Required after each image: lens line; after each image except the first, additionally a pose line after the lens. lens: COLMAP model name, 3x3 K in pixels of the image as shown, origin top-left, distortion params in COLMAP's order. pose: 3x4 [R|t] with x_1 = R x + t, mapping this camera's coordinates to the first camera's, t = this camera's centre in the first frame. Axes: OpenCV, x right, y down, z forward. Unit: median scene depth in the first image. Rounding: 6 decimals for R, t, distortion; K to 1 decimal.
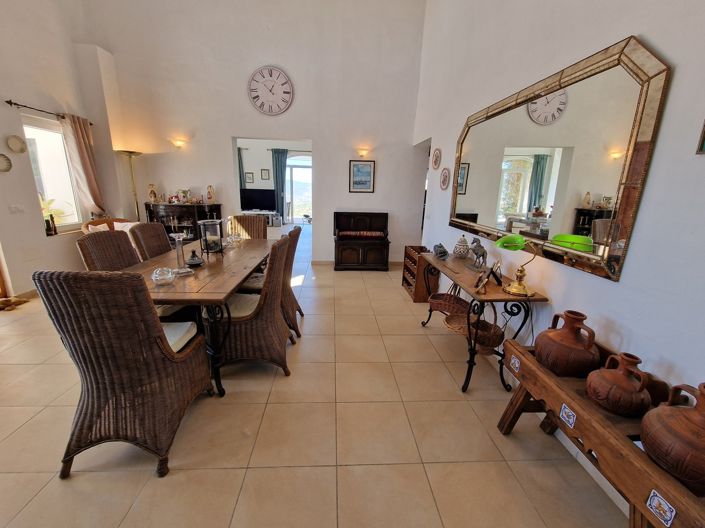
lens RADIAL K [[291.5, 0, 350.9], [0, 291.5, 261.1], [0, 0, 1]] dist [0.000330, 0.000031]
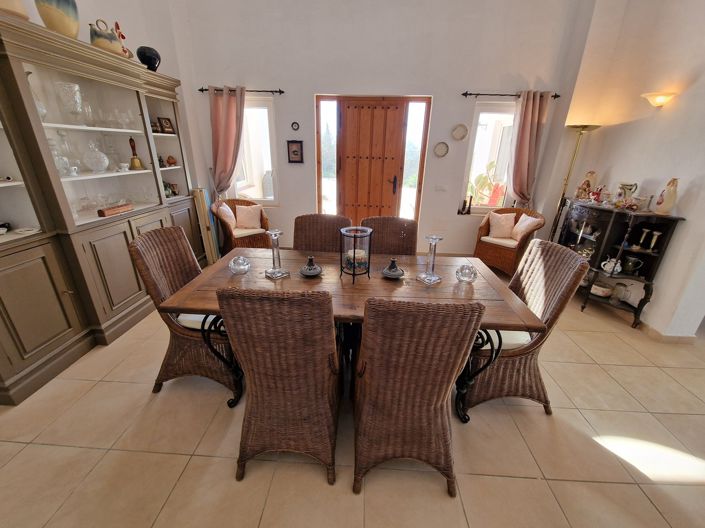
lens RADIAL K [[291.5, 0, 352.0], [0, 291.5, 261.4], [0, 0, 1]] dist [0.000330, 0.000031]
pose [[-0.111962, 0.335370, -0.935410, 0.106798], [-0.266912, 0.896586, 0.353399, -0.177436], [0.957195, 0.289239, -0.010870, 0.561841]]
